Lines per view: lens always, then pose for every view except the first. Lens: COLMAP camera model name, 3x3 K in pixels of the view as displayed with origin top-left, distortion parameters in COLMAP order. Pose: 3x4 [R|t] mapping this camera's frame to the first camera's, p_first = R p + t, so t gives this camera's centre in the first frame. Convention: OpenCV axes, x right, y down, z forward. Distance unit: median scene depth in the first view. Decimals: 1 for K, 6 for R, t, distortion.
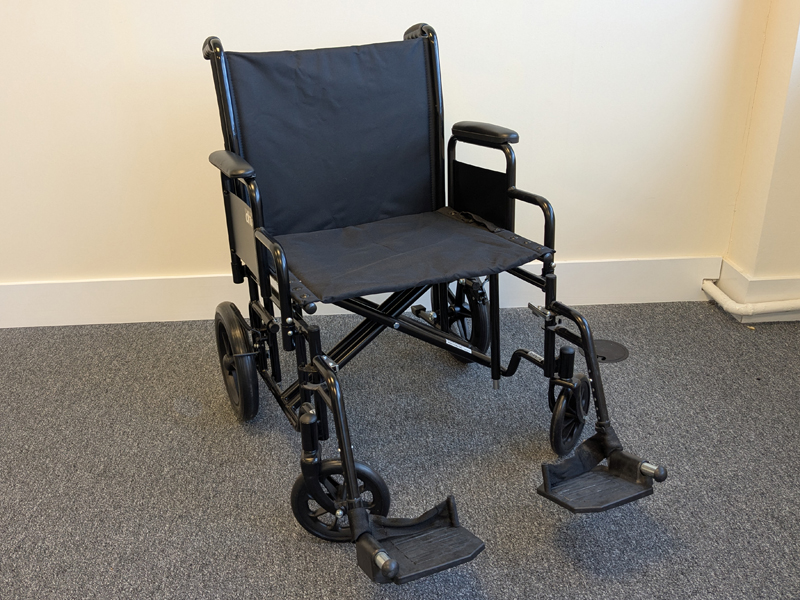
lens RADIAL K [[711.7, 0, 400.0], [0, 711.7, 300.0], [0, 0, 1]] dist [0.006653, -0.022780]
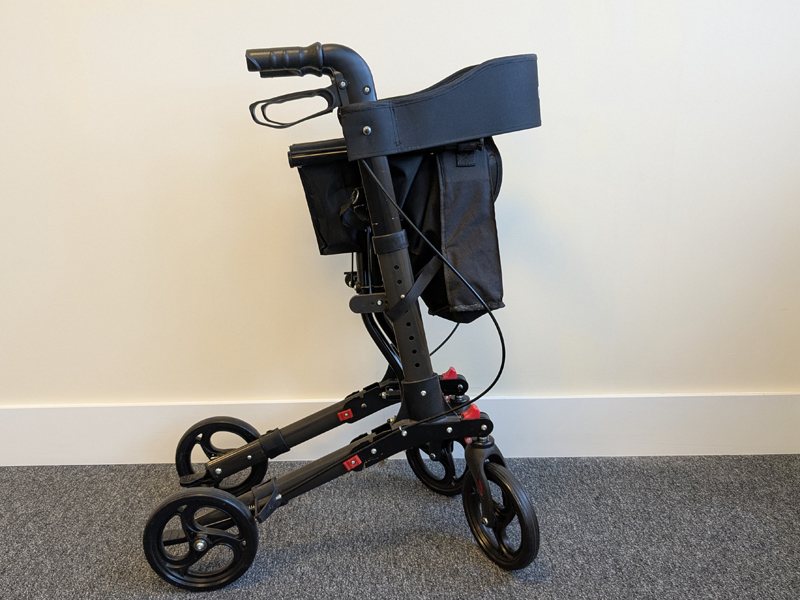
lens RADIAL K [[711.7, 0, 400.0], [0, 711.7, 300.0], [0, 0, 1]] dist [0.006653, -0.022780]
pose [[0.999268, 0.016715, -0.034421, -0.012706], [-0.022663, 0.983330, -0.180409, -0.011982], [0.030832, 0.181057, 0.982989, 0.268410]]
